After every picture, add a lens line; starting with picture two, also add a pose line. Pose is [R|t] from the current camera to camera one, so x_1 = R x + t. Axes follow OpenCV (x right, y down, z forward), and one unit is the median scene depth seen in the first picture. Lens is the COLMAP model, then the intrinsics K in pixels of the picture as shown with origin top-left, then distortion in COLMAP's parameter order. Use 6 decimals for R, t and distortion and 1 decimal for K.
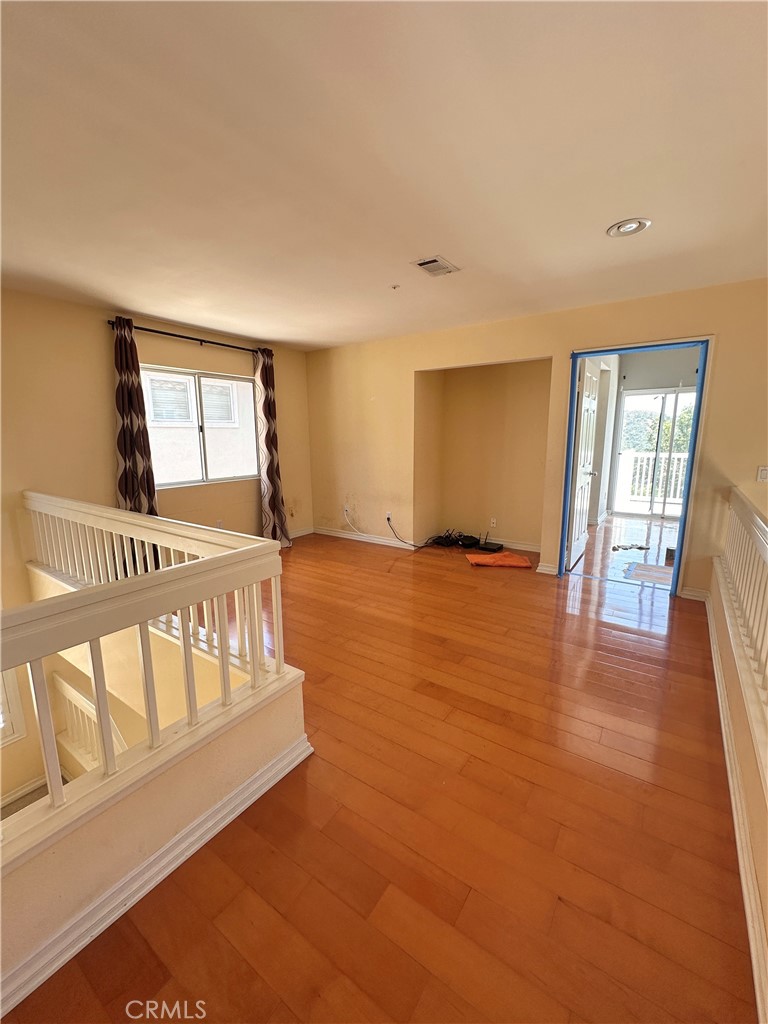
lens RADIAL K [[418.4, 0, 384.1], [0, 418.4, 509.2], [0, 0, 1]] dist [-0.000433, 0.000051]
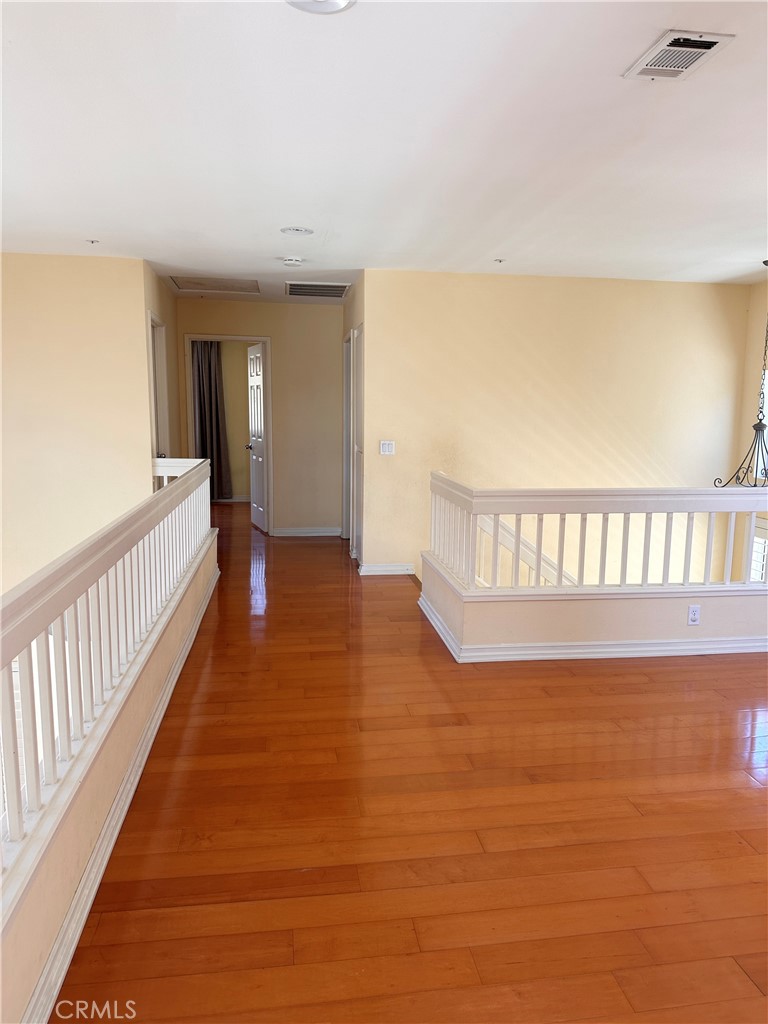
lens RADIAL K [[731.5, 0, 382.4], [0, 731.5, 510.7], [0, 0, 1]] dist [-0.000011, -0.057645]
pose [[-0.729837, 0.095190, -0.676961, 0.590864], [-0.131676, 0.952140, 0.275845, -0.174164], [0.670819, 0.290462, -0.682373, 0.918554]]
